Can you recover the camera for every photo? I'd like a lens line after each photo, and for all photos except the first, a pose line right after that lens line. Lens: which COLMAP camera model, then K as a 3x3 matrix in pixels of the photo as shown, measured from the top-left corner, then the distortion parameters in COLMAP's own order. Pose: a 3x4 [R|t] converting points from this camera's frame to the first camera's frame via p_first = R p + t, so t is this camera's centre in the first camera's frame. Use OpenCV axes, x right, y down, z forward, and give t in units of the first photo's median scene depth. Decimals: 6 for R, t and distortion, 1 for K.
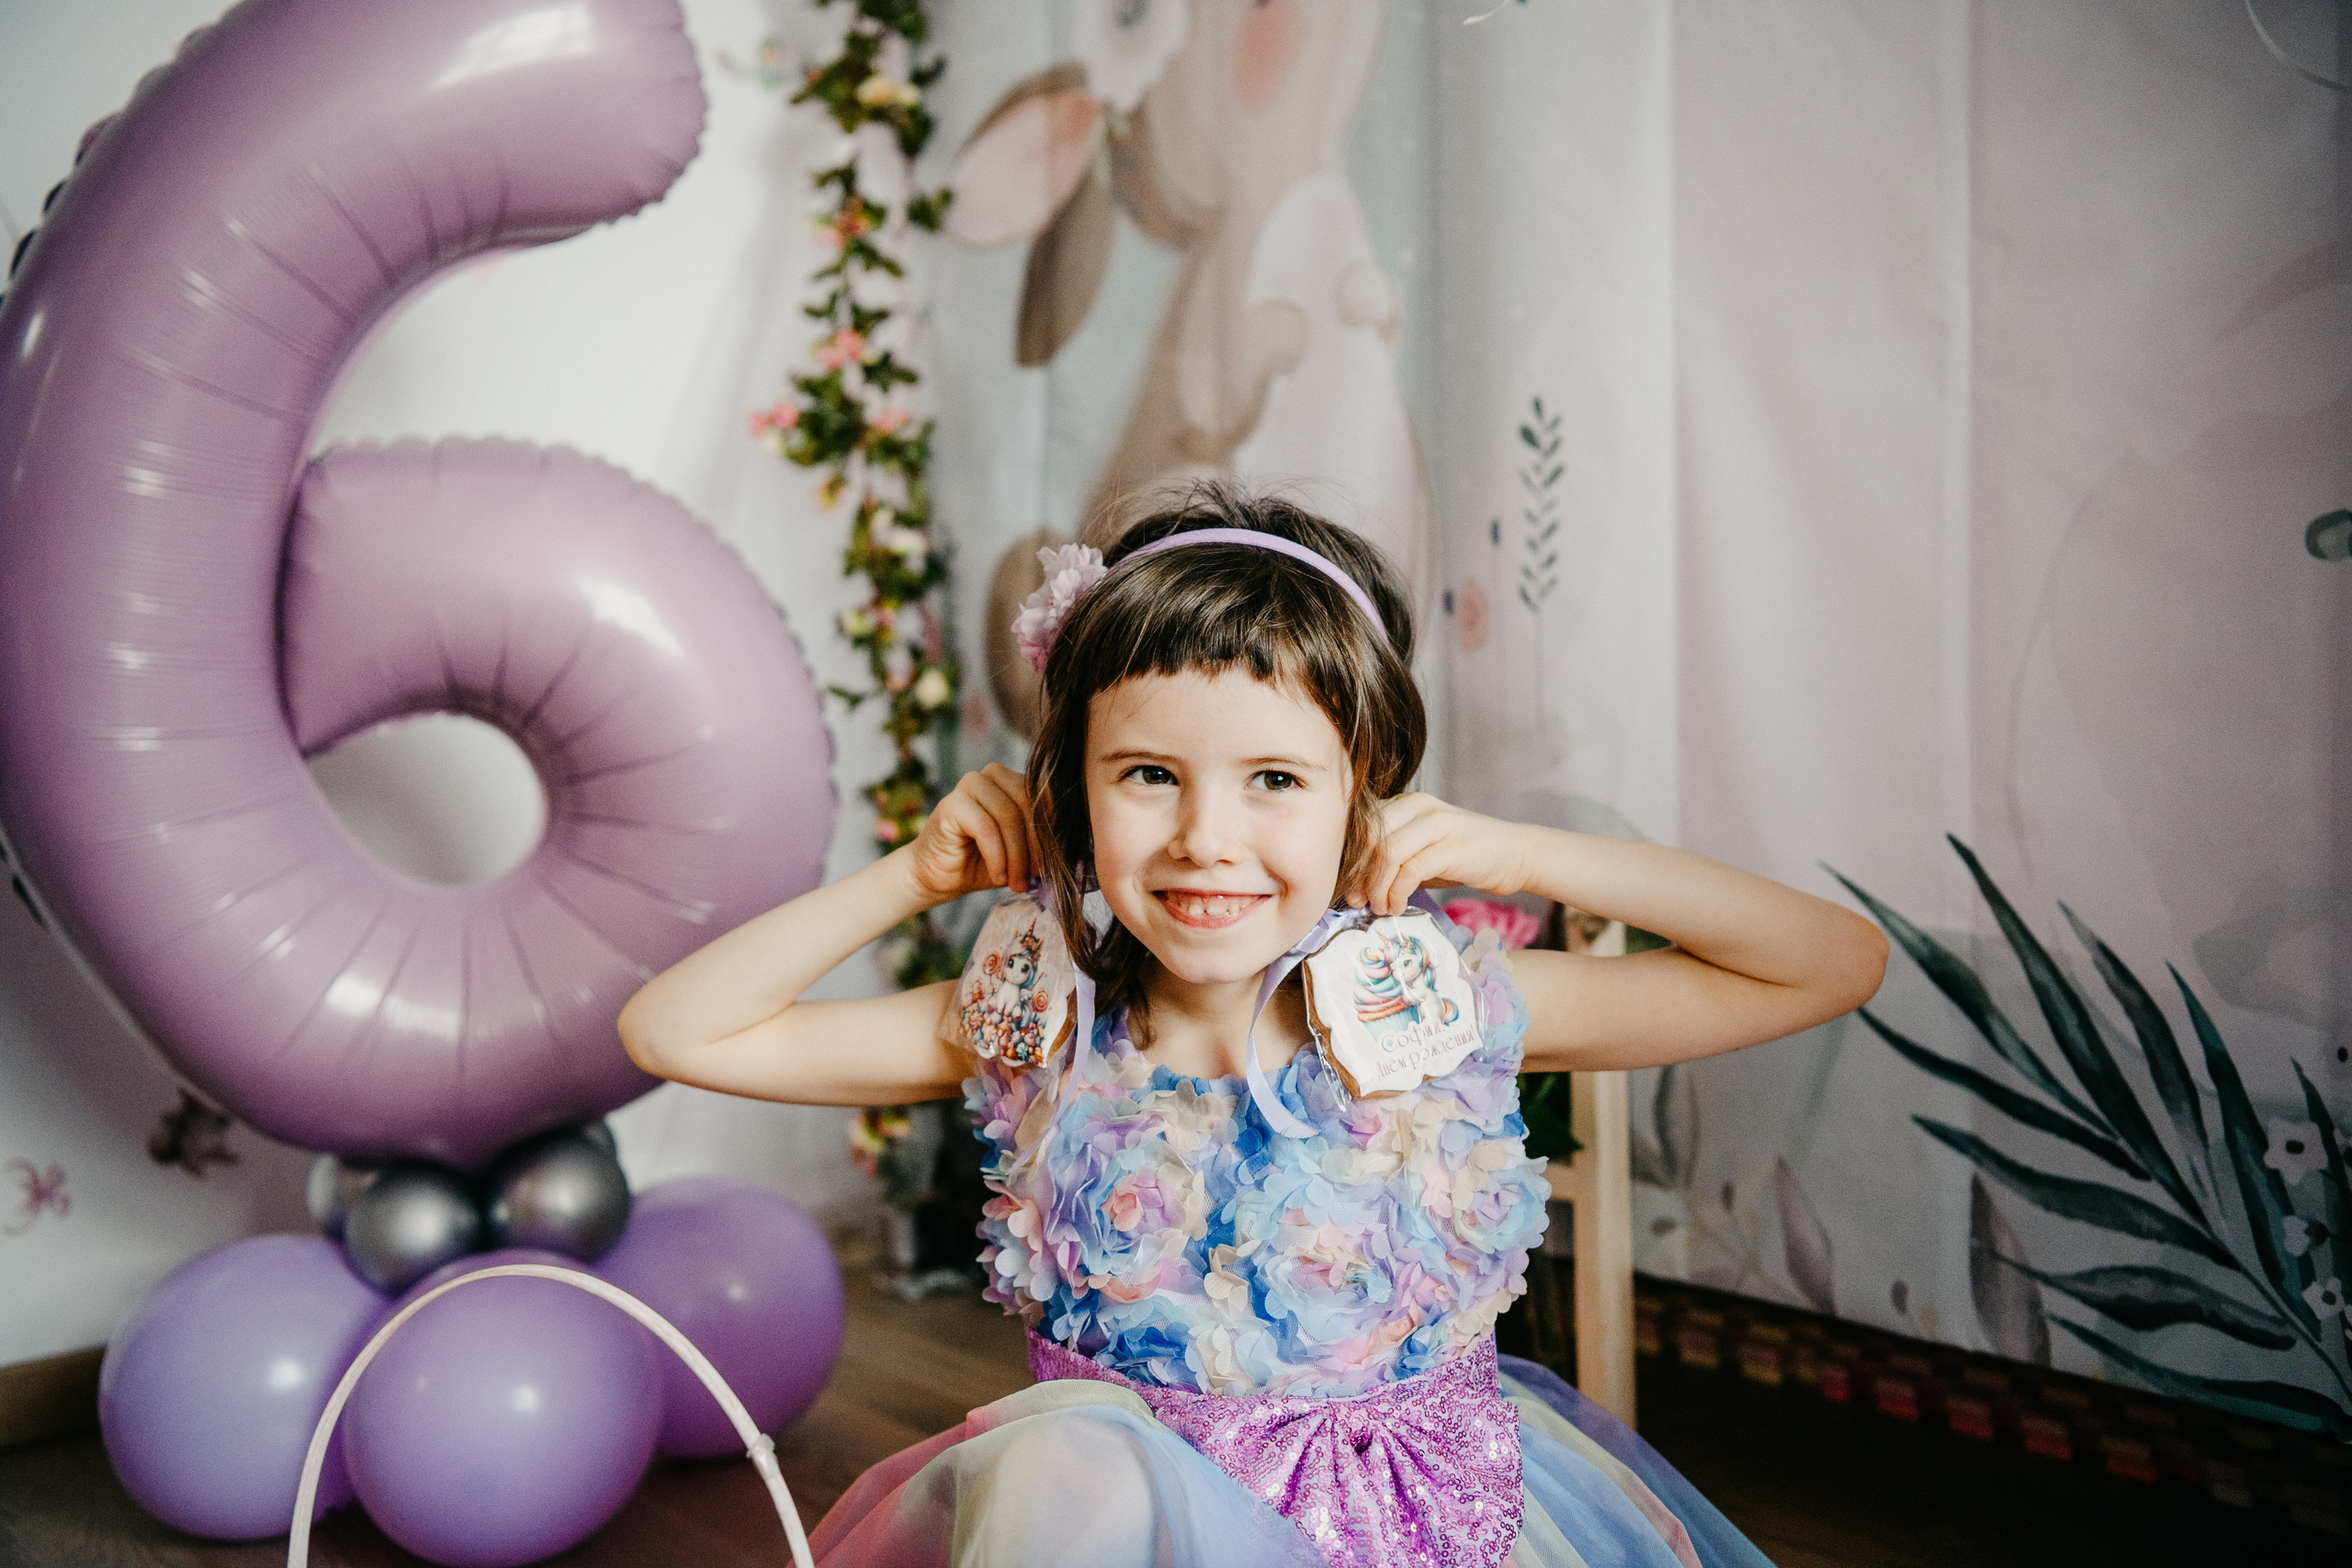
lens RADIAL K [[2388.9, 0, 1175.7], [0, 2388.9, 783.6], [0, 0, 1]] dist [-0.000993, 0.091252]
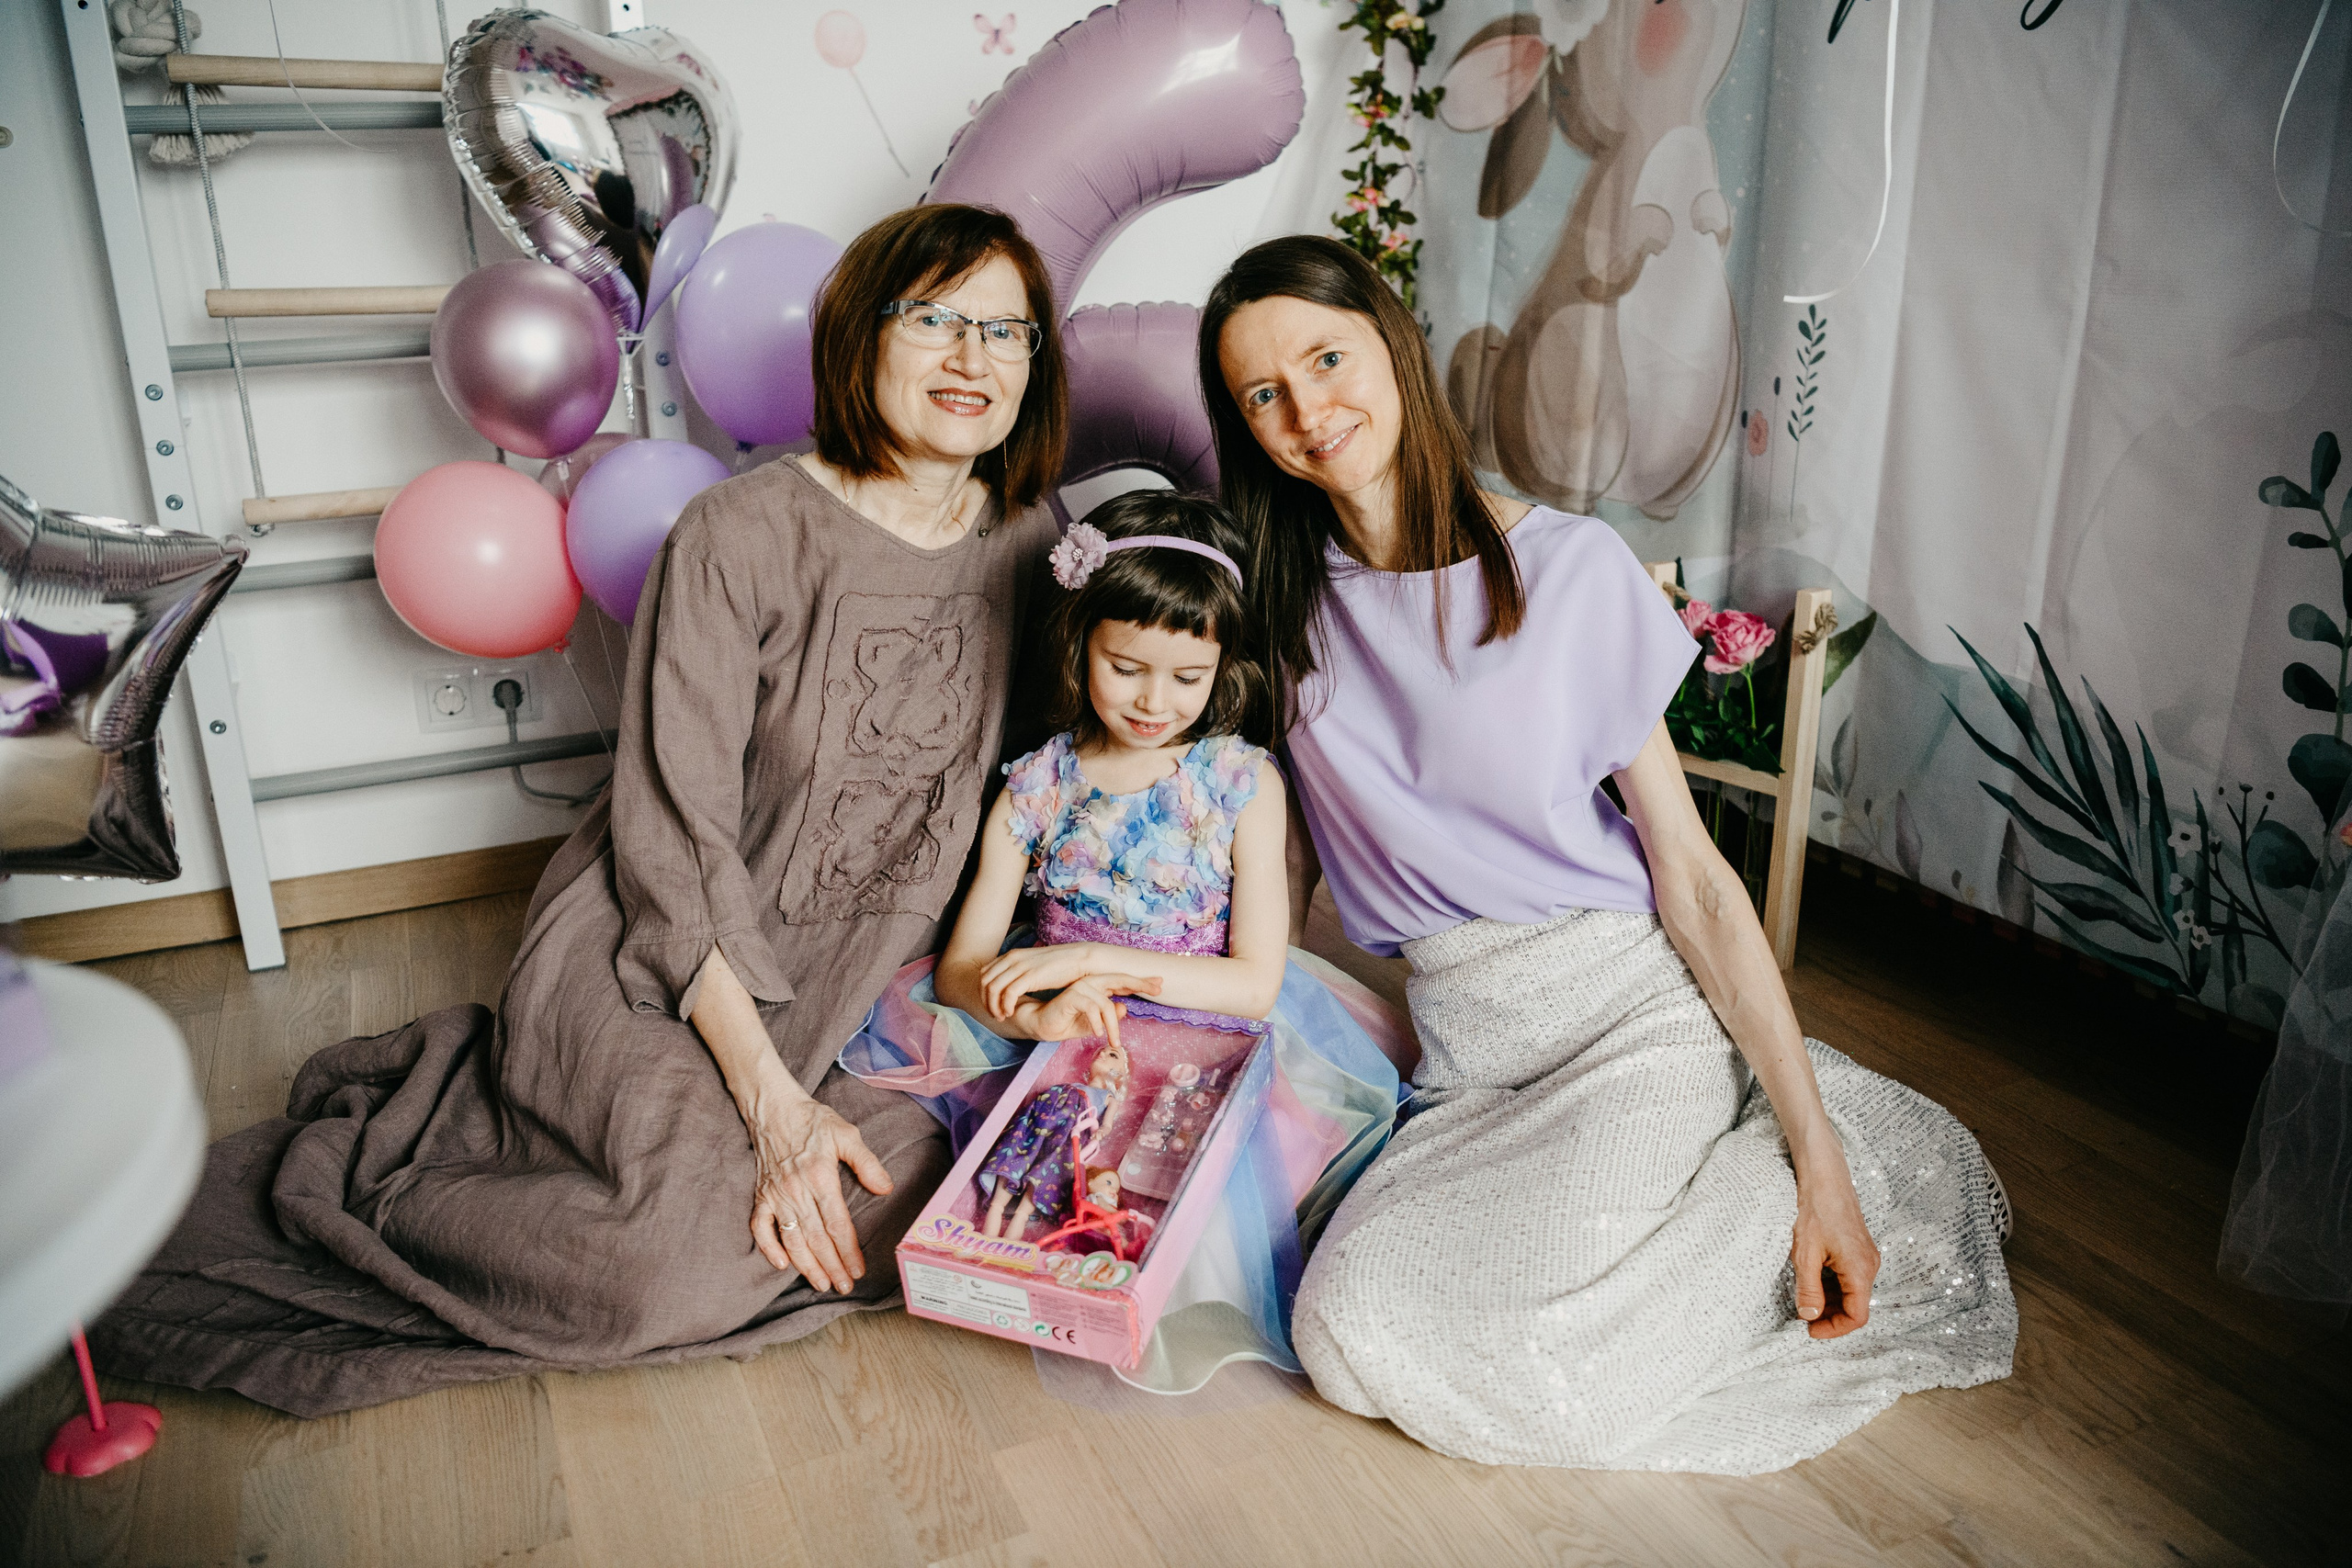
lens RADIAL K [[1707.7, 0, 1186.5], [0, 1707.7, 785.7], [0, 0, 1]] dist [-0.072180, 0.024457]
pose [[0.978051, 0.083294, -0.190993, -0.015266], [-0.028192, 0.961096, 0.274773, -0.148092], [0.206449, -0.263358, 0.942349, -0.219229]]
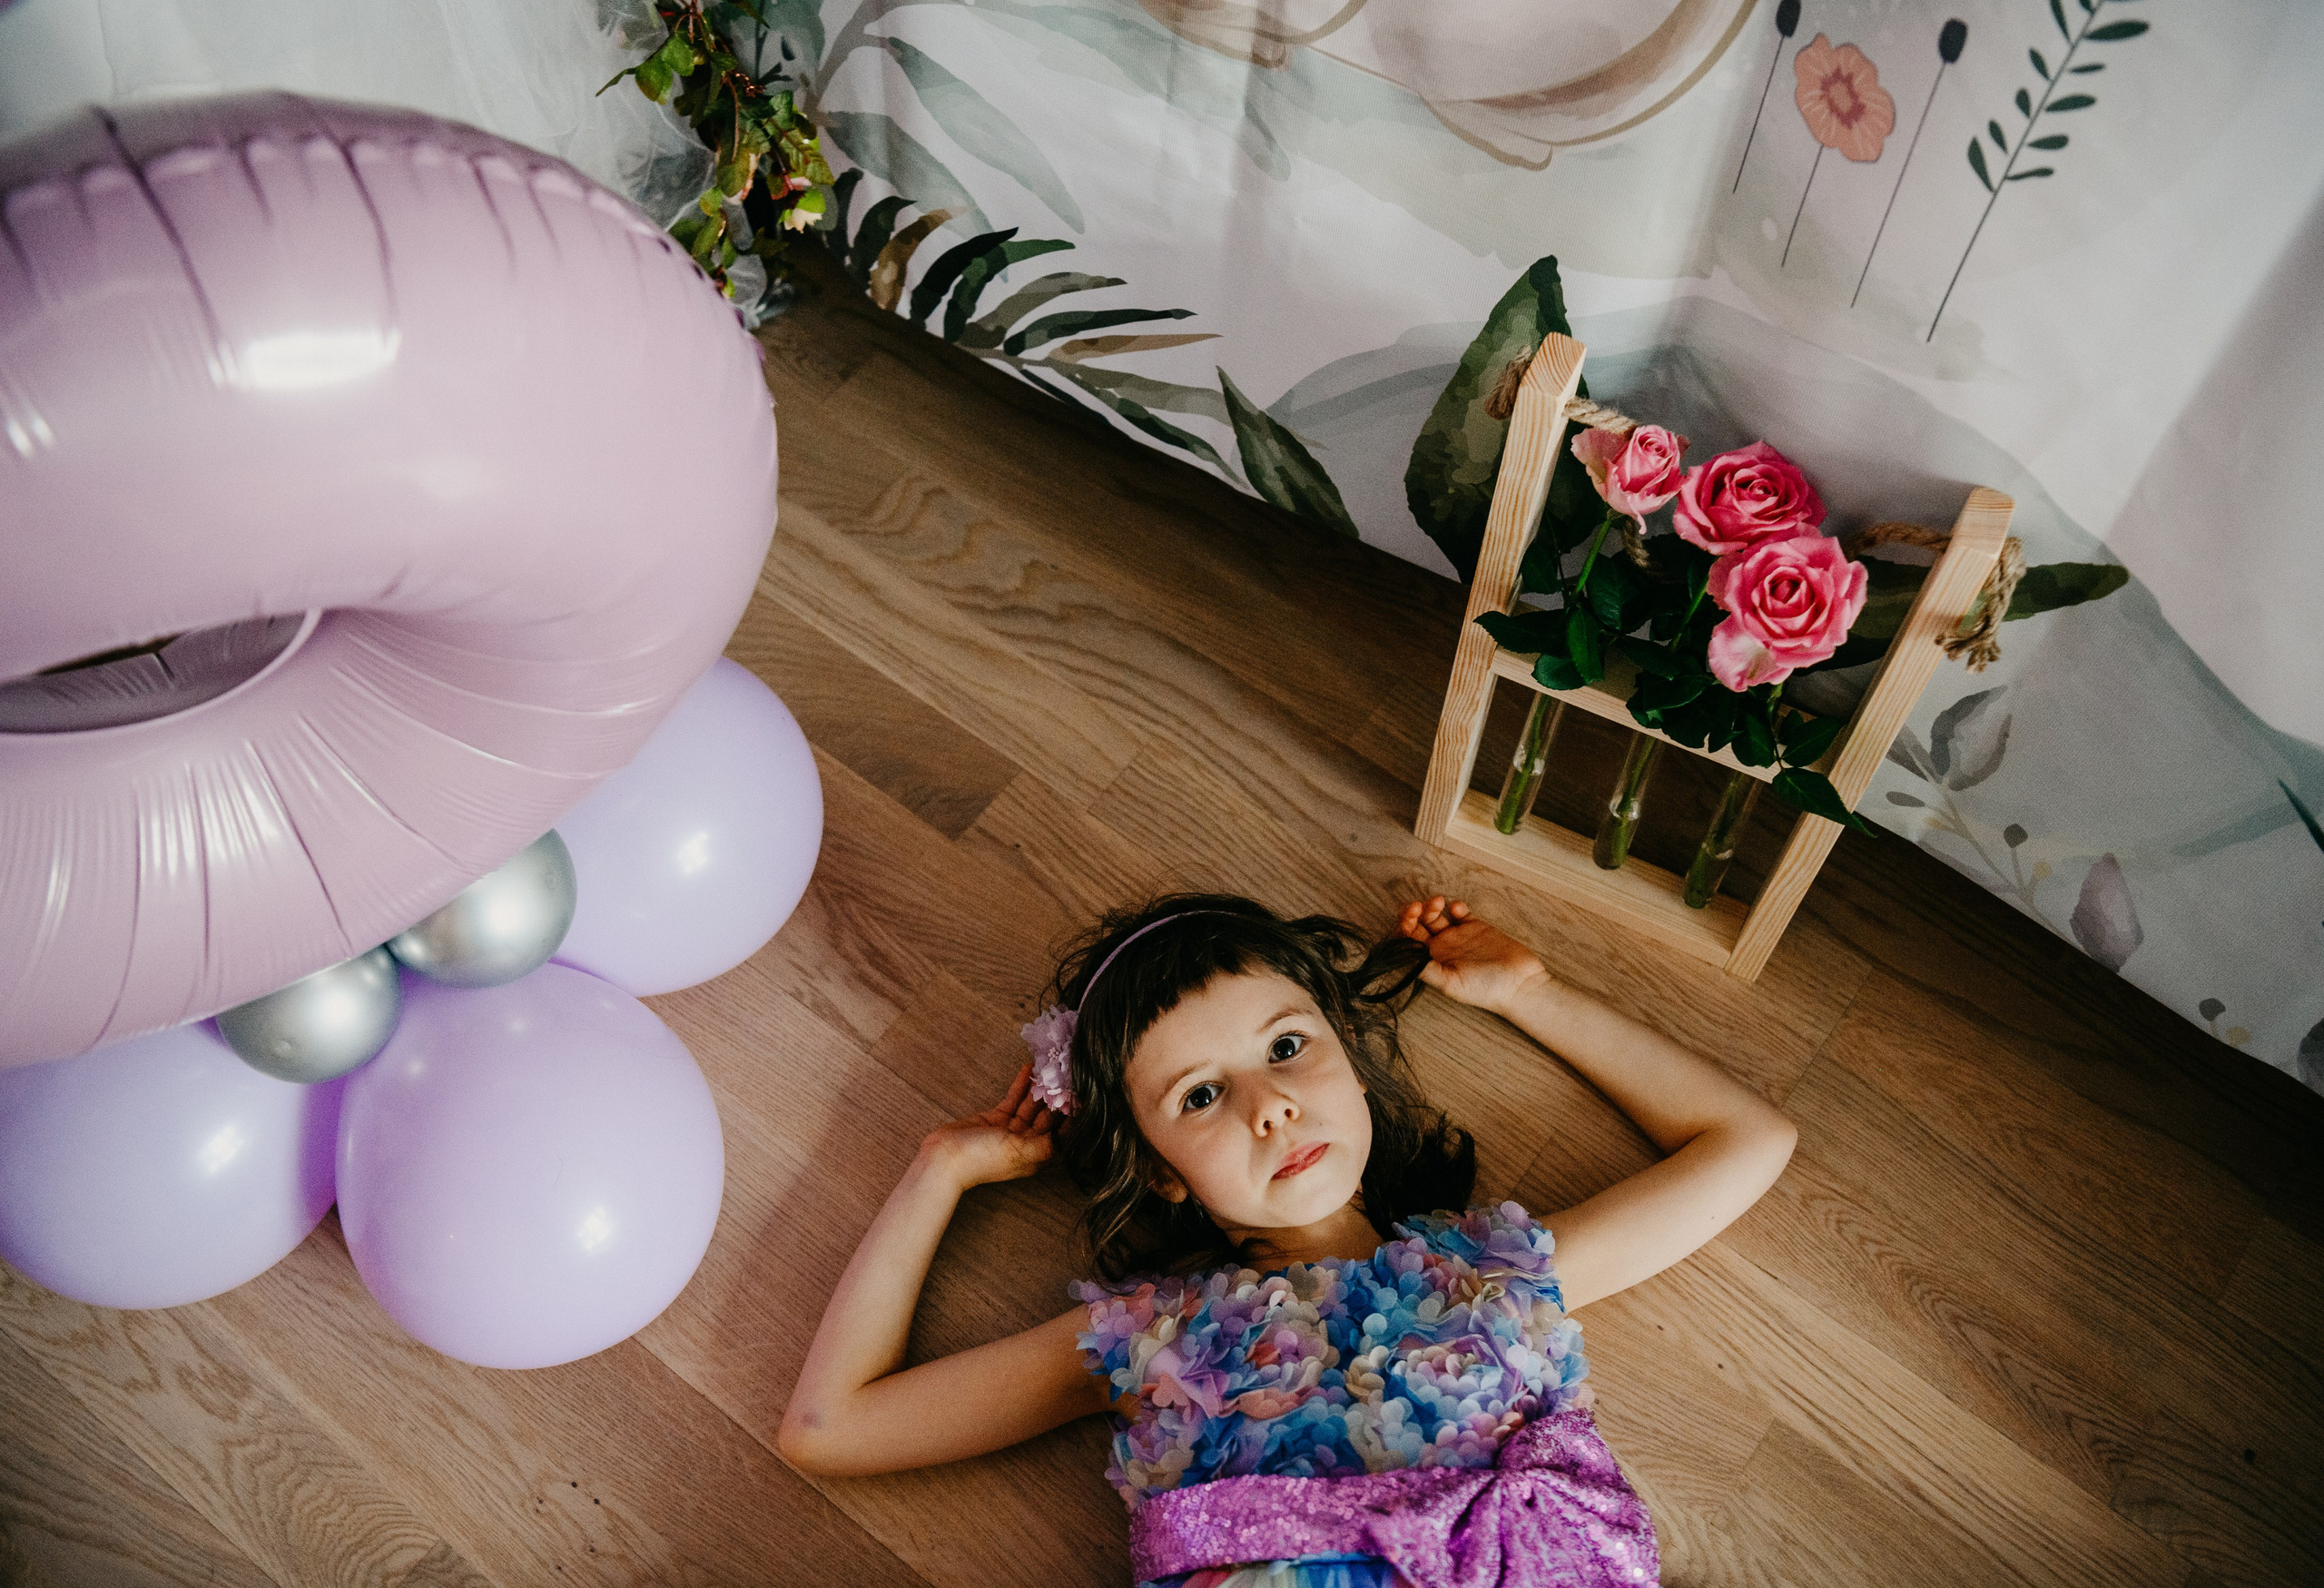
lens RADIAL K [[2241.9, 0, 1163.7], [0, 2241.9, 786.9], [0, 0, 1]] dist [0.004183, 0.002615]
pose [[0.958096, -0.217899, 0.185935, -0.187091], [-0.038813, 0.544369, 0.837947, -0.453996], [-0.283805, -0.810051, 0.513101, 0.639202]]
